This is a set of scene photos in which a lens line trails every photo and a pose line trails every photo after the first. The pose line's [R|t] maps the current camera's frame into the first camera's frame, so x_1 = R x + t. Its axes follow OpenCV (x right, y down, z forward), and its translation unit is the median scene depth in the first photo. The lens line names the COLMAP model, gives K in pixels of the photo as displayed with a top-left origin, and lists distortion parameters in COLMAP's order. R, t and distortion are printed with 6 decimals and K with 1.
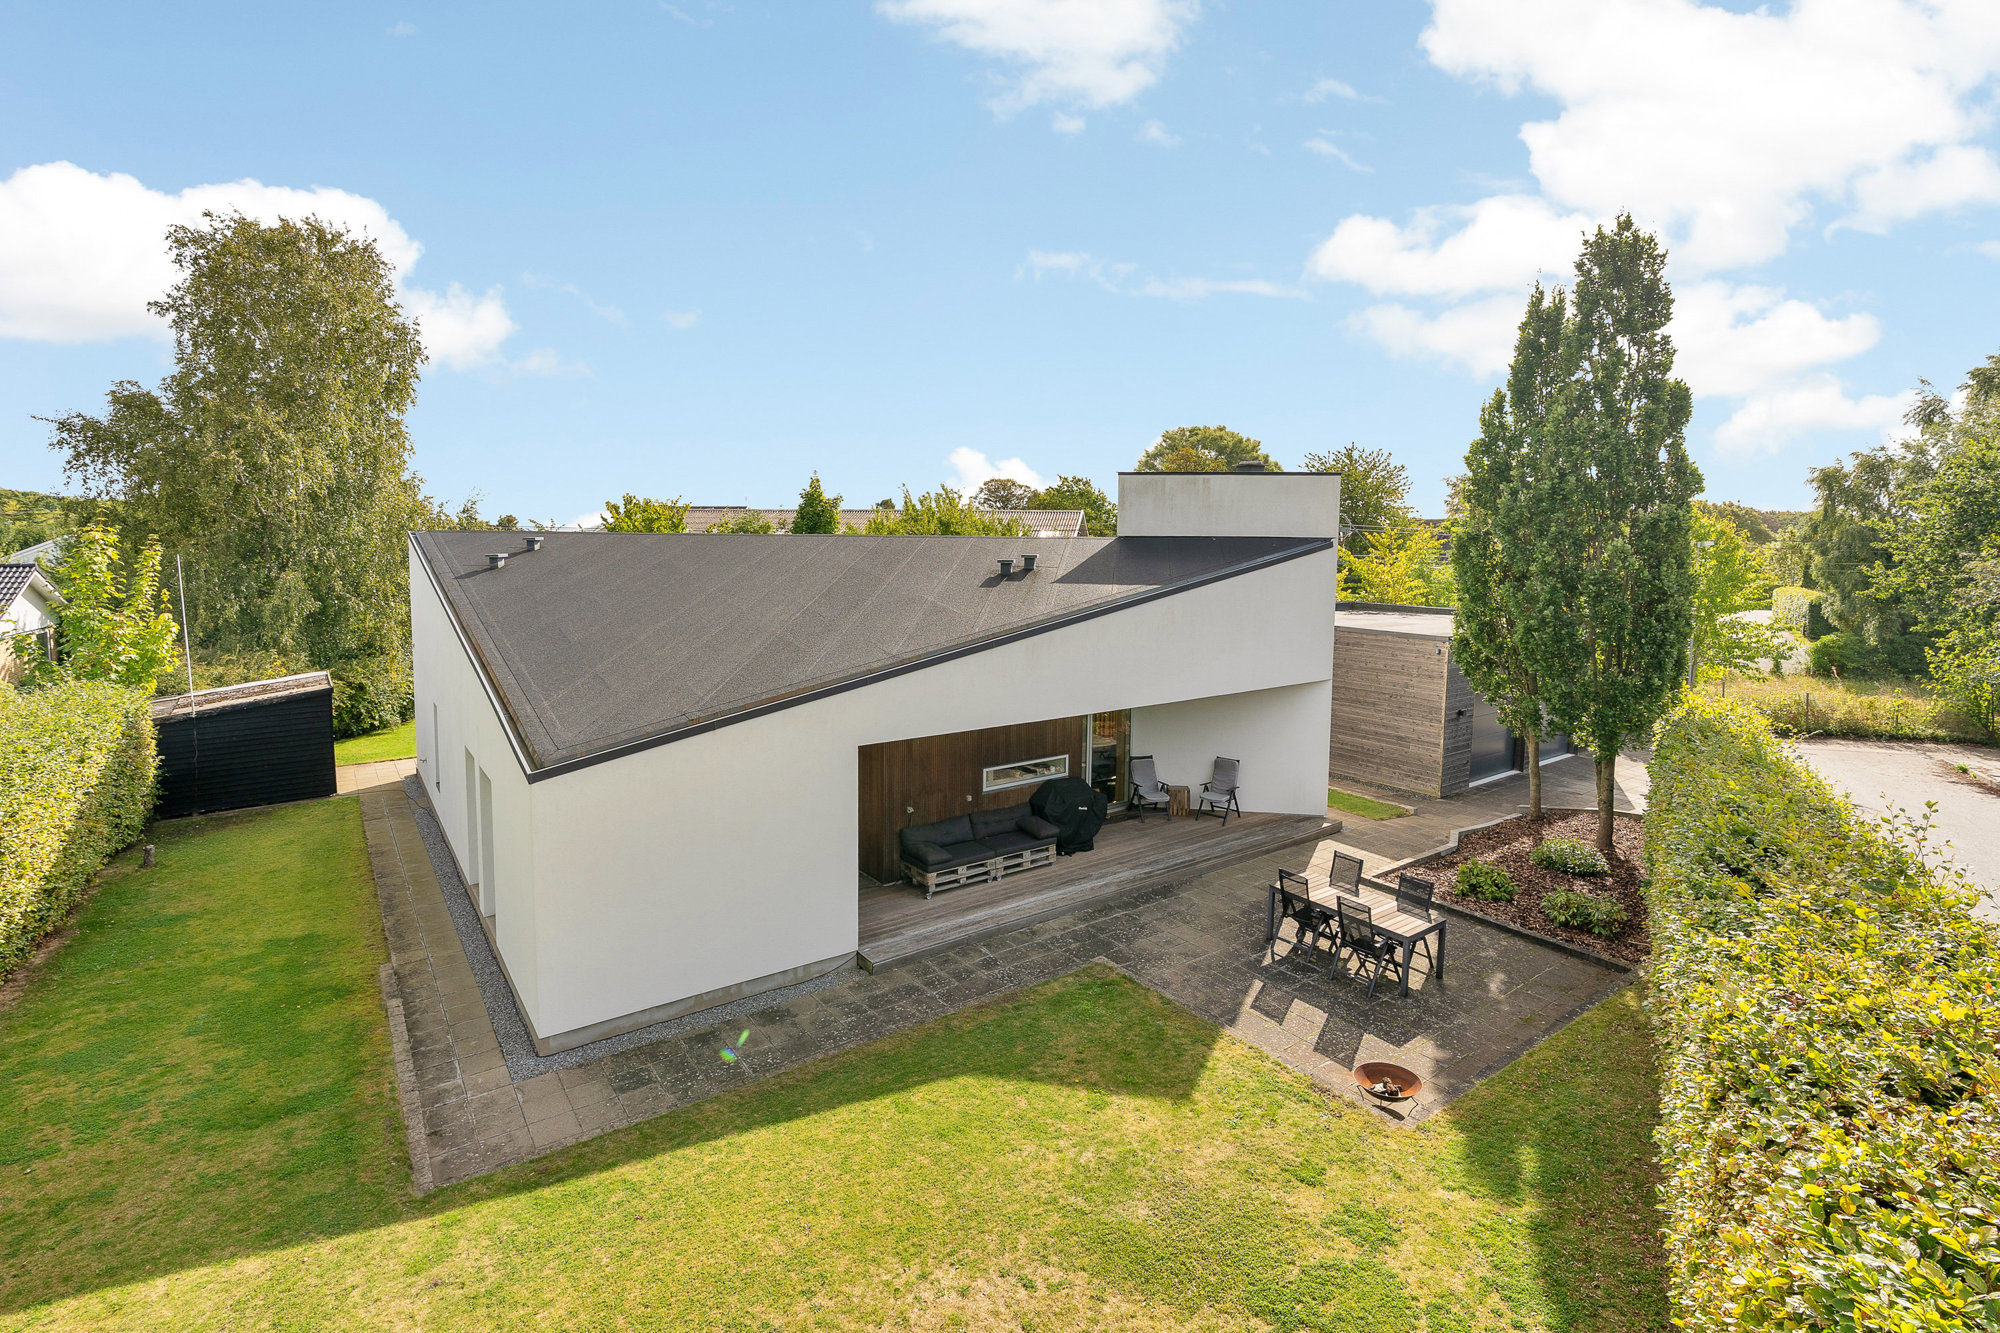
lens RADIAL K [[975.6, 0, 988.3], [0, 975.6, 602.9], [0, 0, 1]] dist [0.000762, 0.000605]
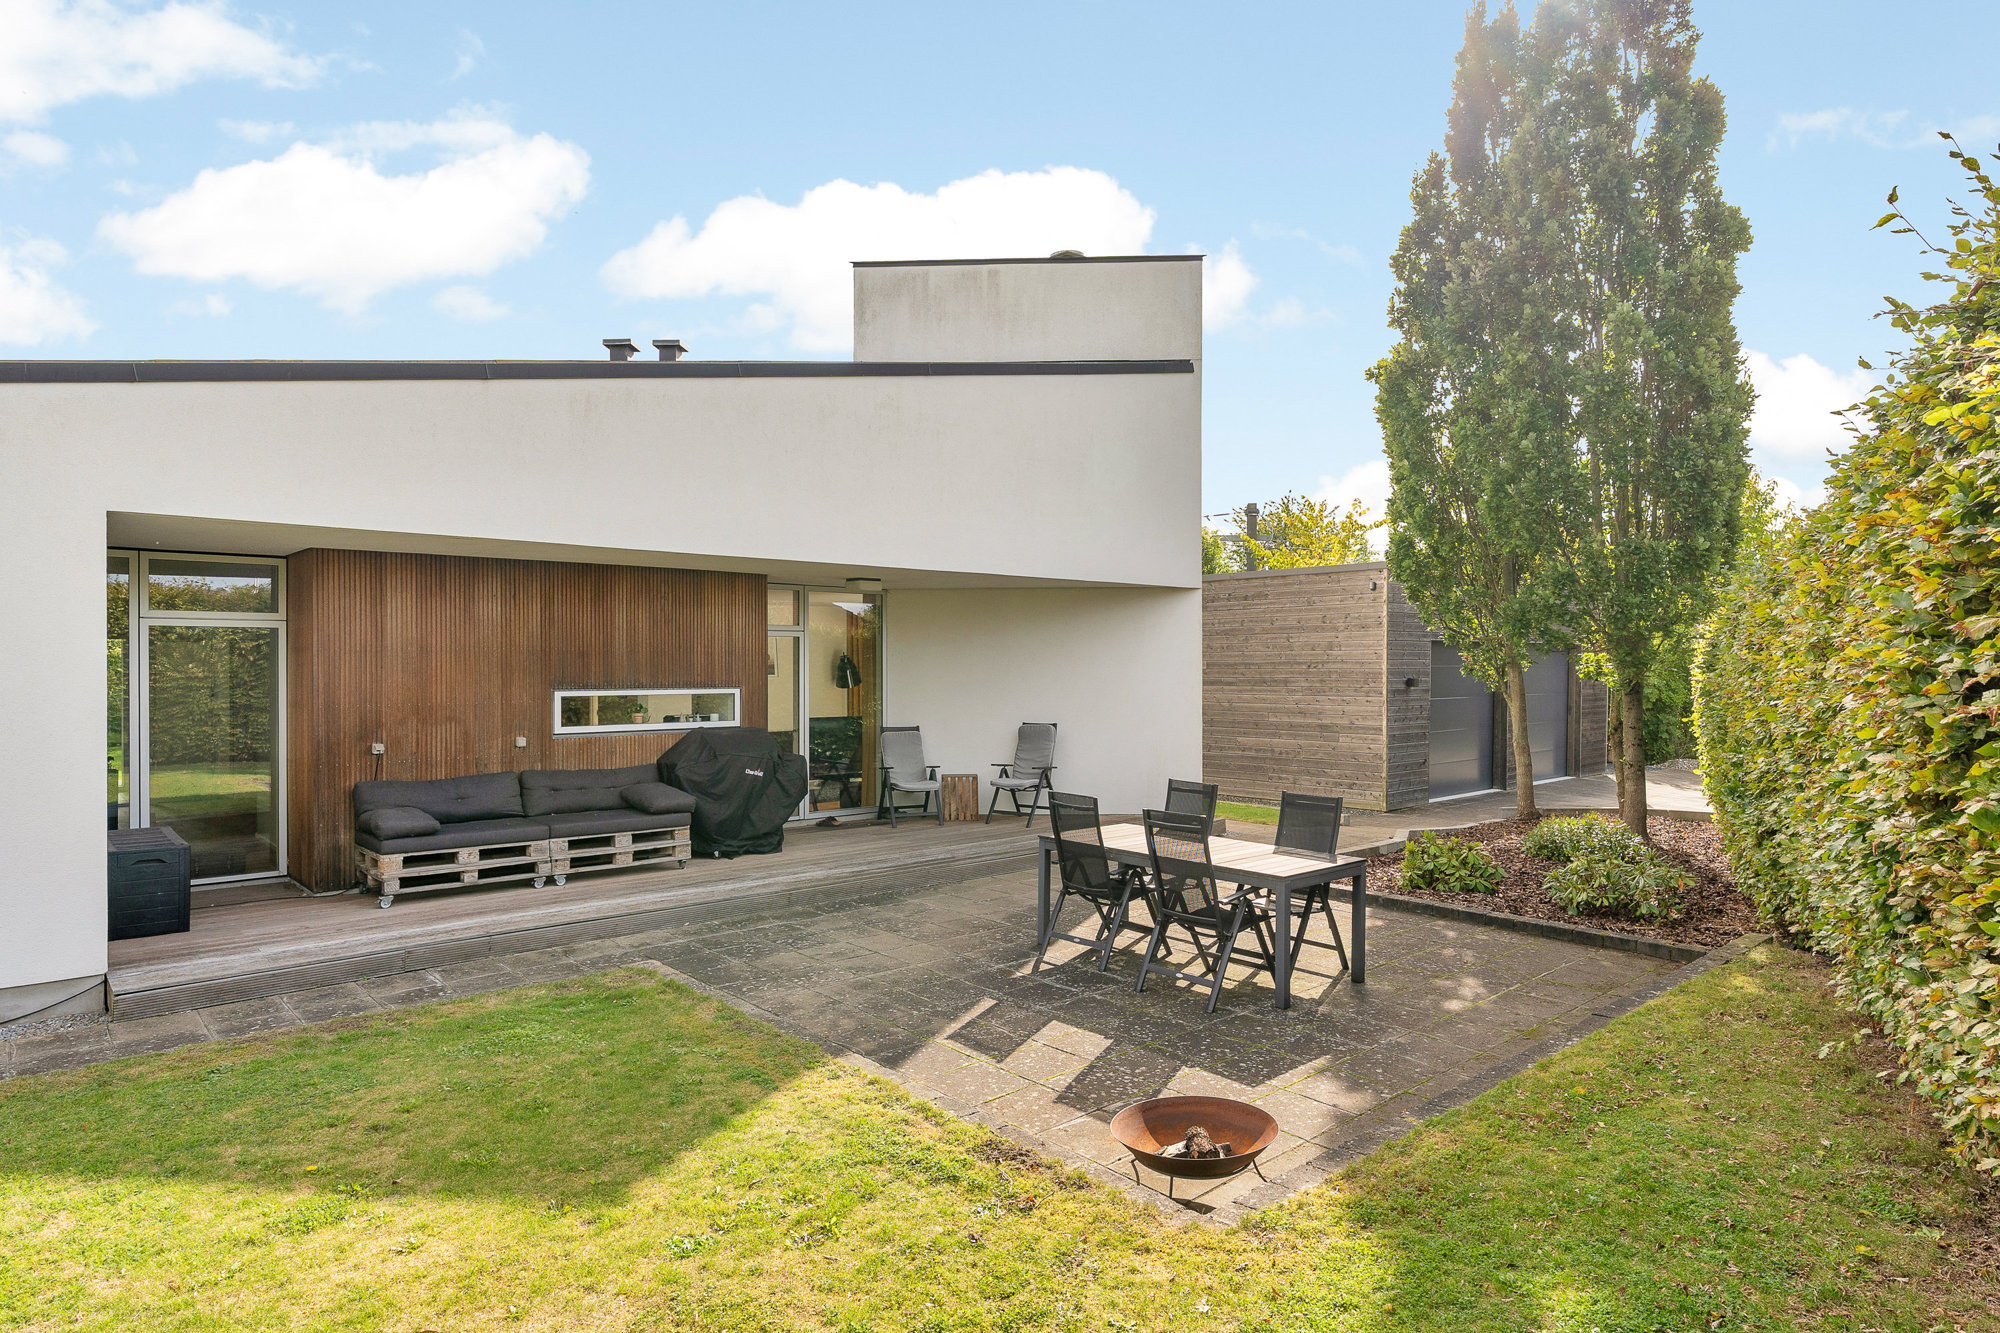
lens RADIAL K [[1158.6, 0, 1004.9], [0, 1158.6, 661.6], [0, 0, 1]] dist [-0.001734, 0.000926]
pose [[0.995134, -0.012541, 0.097733, 0.178097], [0.020727, 0.996317, -0.083205, 0.208243], [-0.096329, 0.084826, 0.991728, 0.328510]]
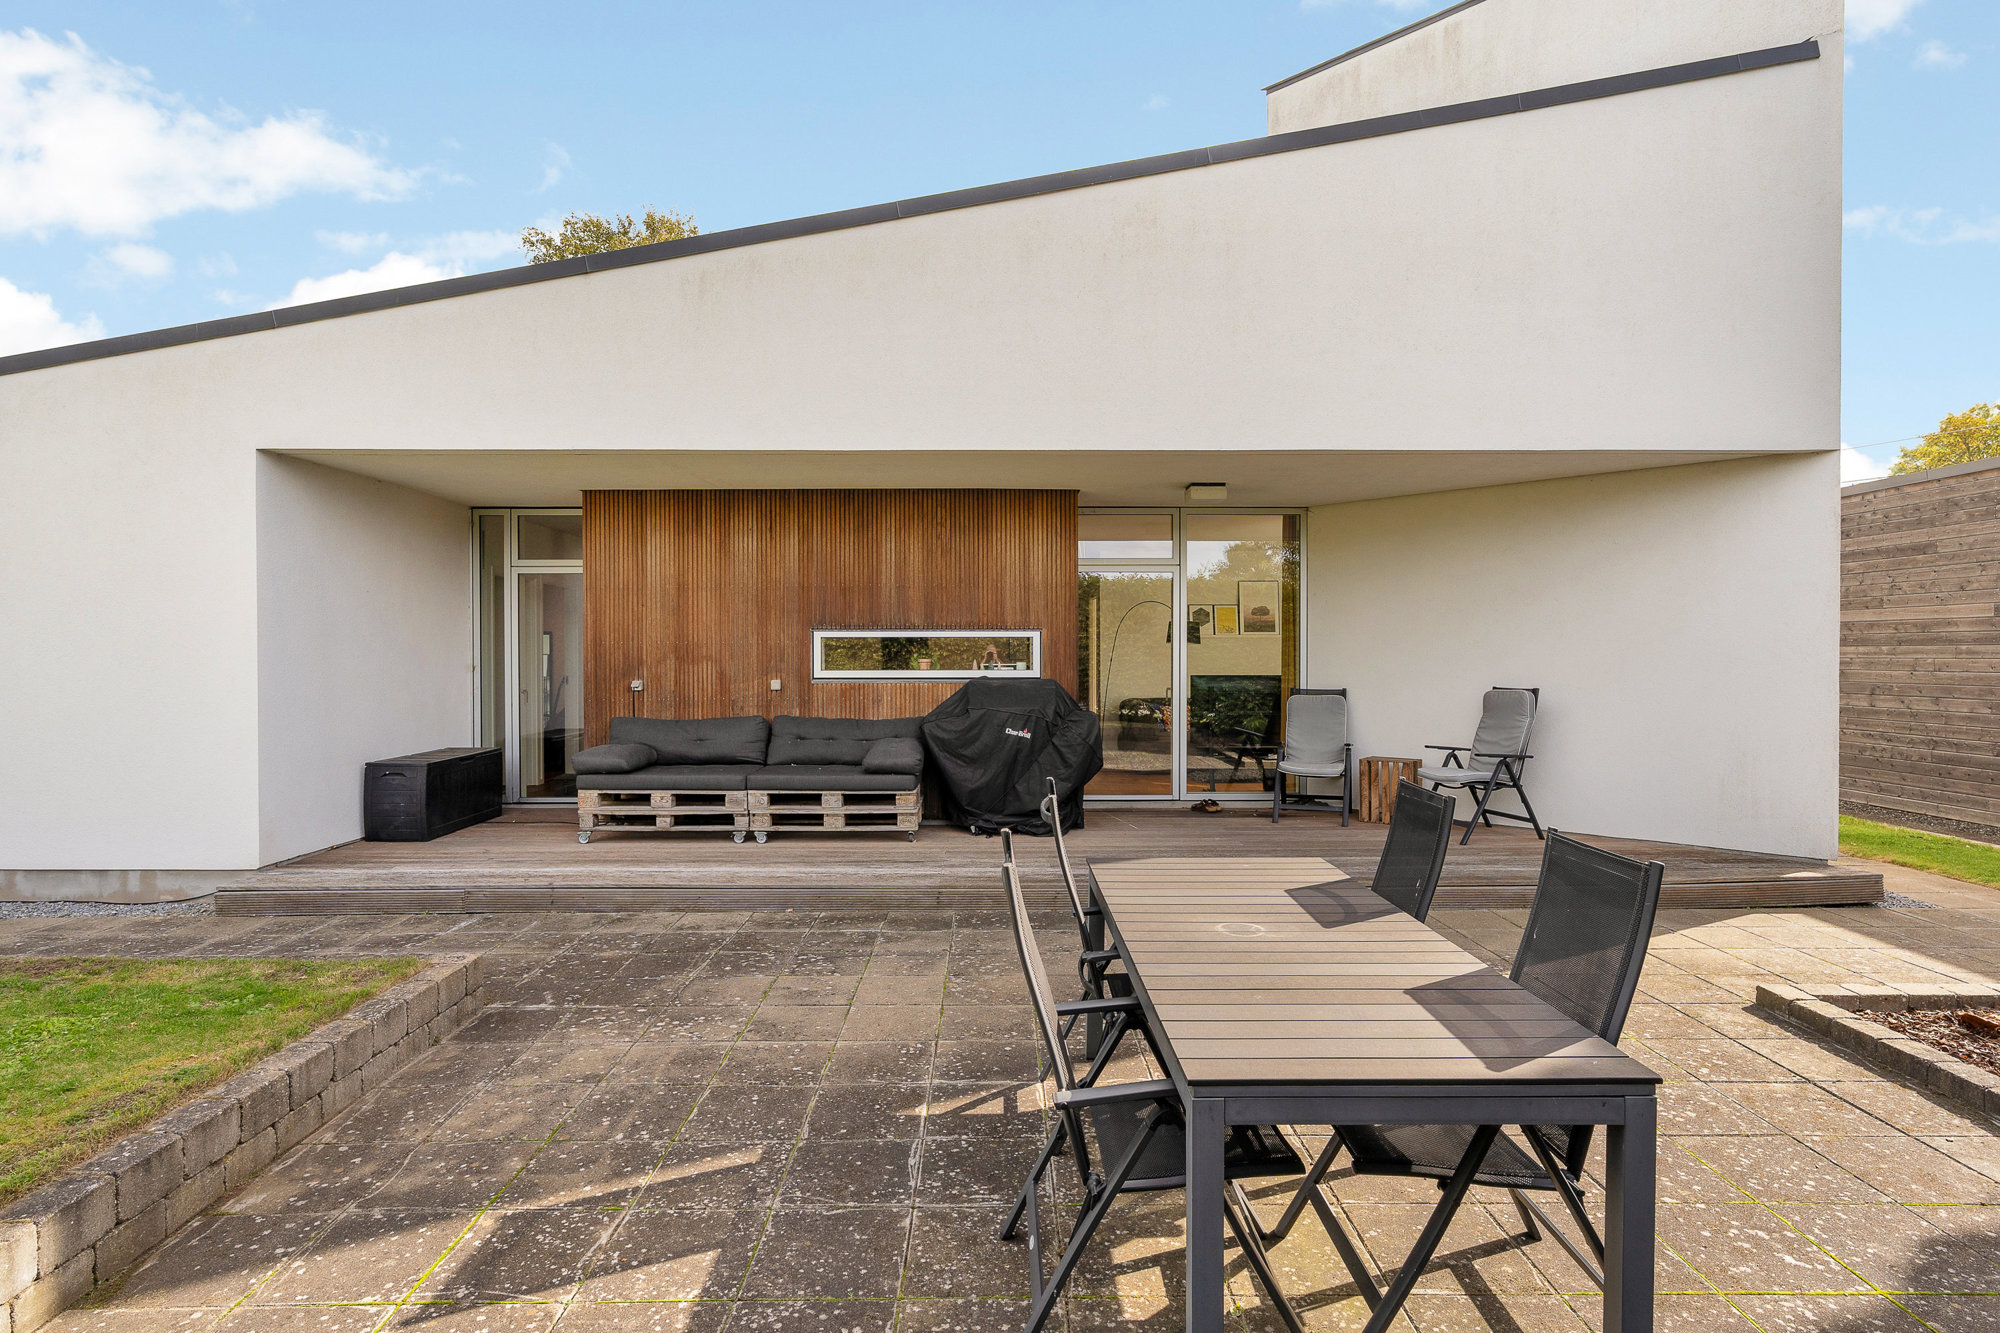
lens RADIAL K [[1024.7, 0, 1000.0], [0, 1024.7, 666.5], [0, 0, 1]] dist [-0.000874, -0.000014]
pose [[0.805743, -0.004940, -0.592244, 0.373694], [-0.037783, 0.997500, -0.059724, 0.211308], [0.591058, 0.070499, 0.803542, 0.624195]]
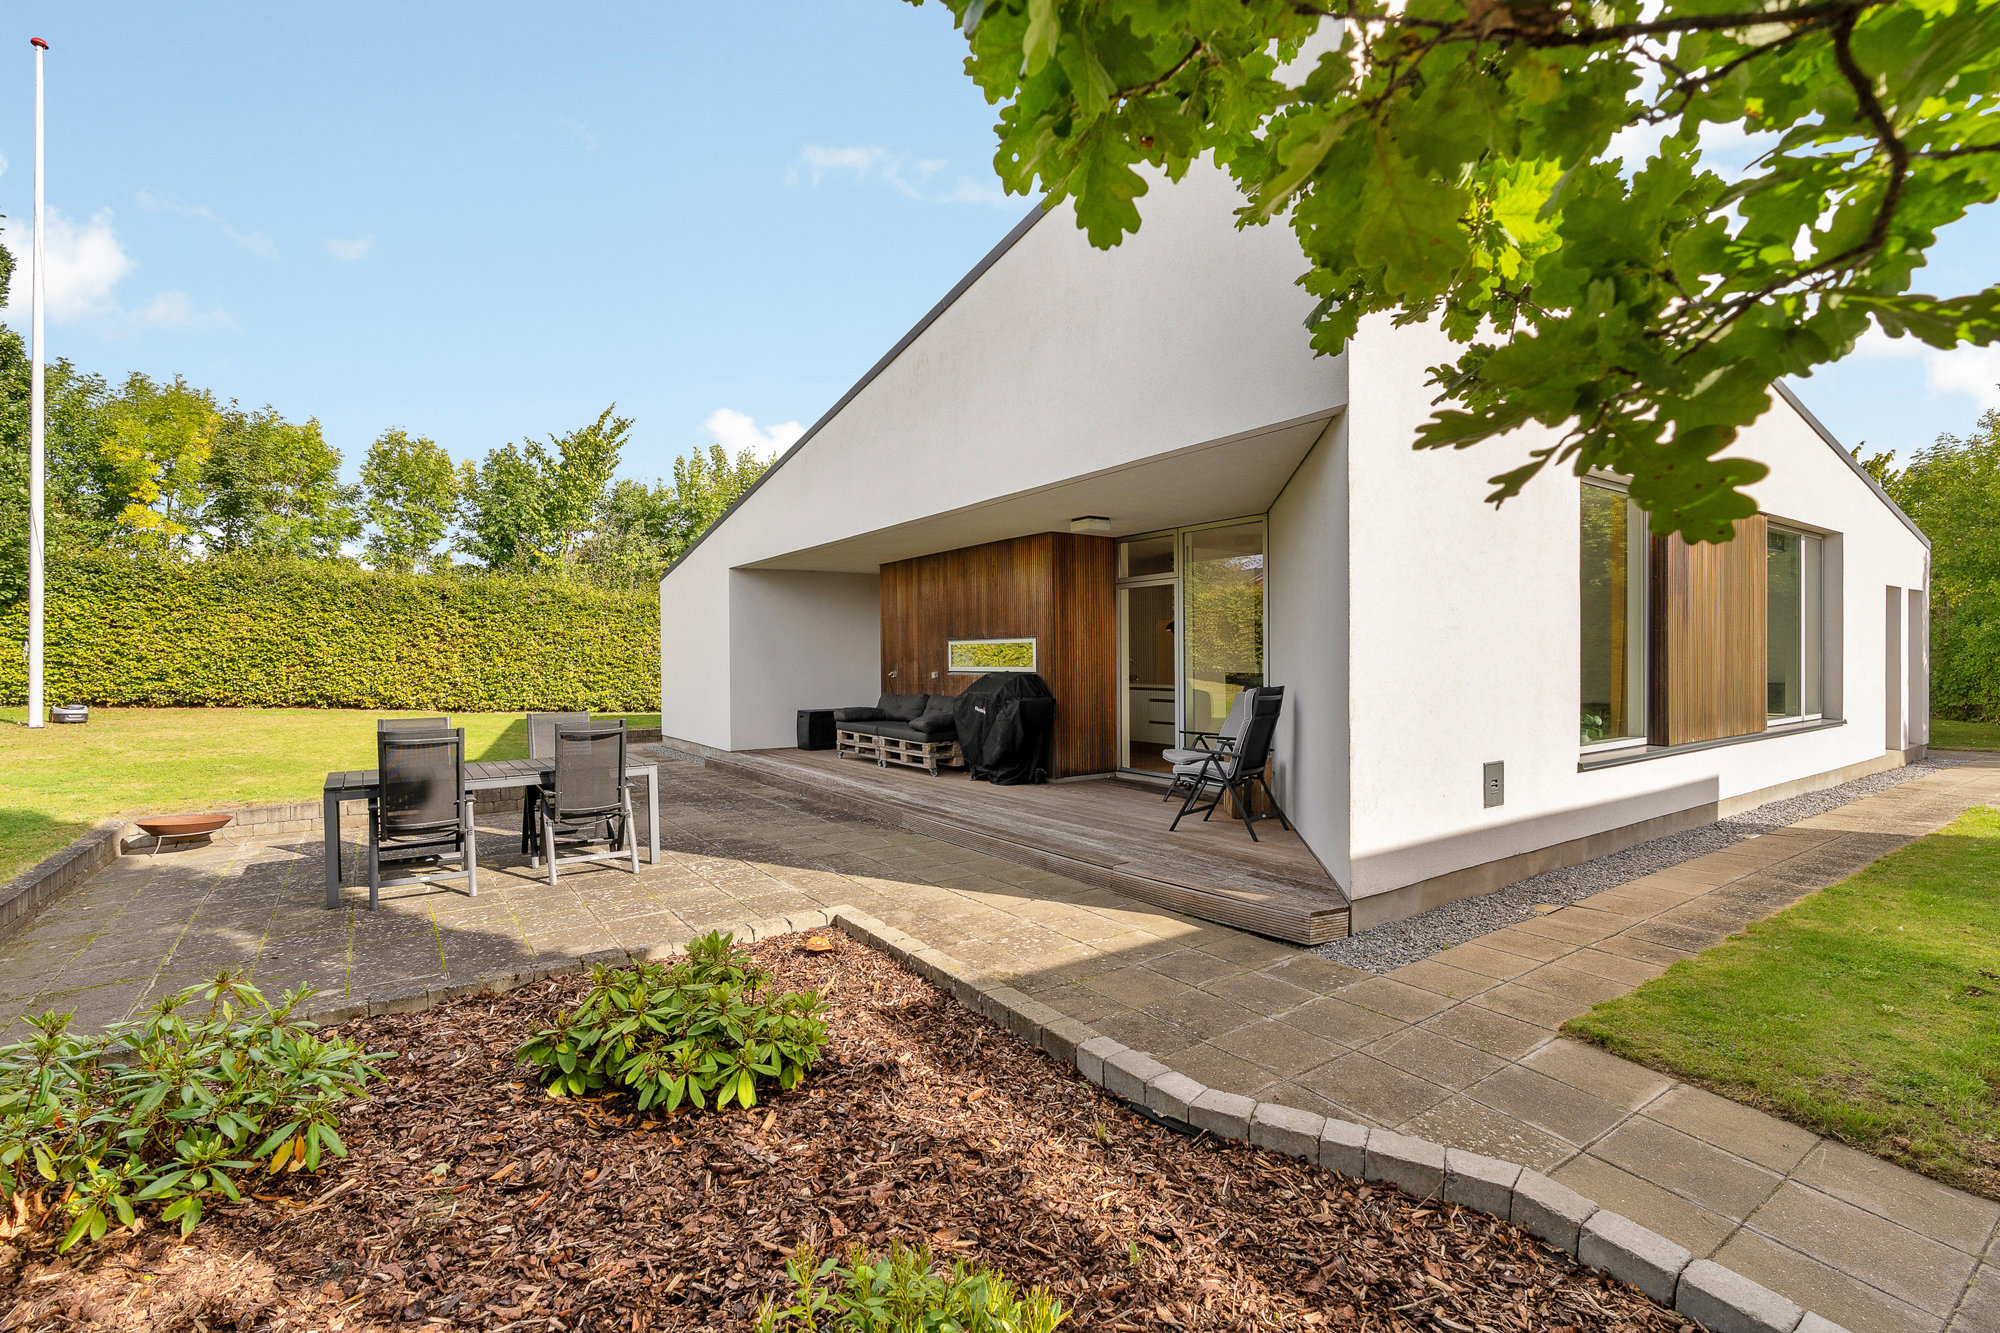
lens RADIAL K [[902.2, 0, 1000.0], [0, 902.2, 666.5], [0, 0, 1]] dist [-0.010069, 0.003965]
pose [[-0.026391, -0.004802, -0.999640, 0.701835], [-0.078178, 0.996936, -0.002725, 0.185087], [0.996590, 0.078078, -0.026685, 1.040731]]
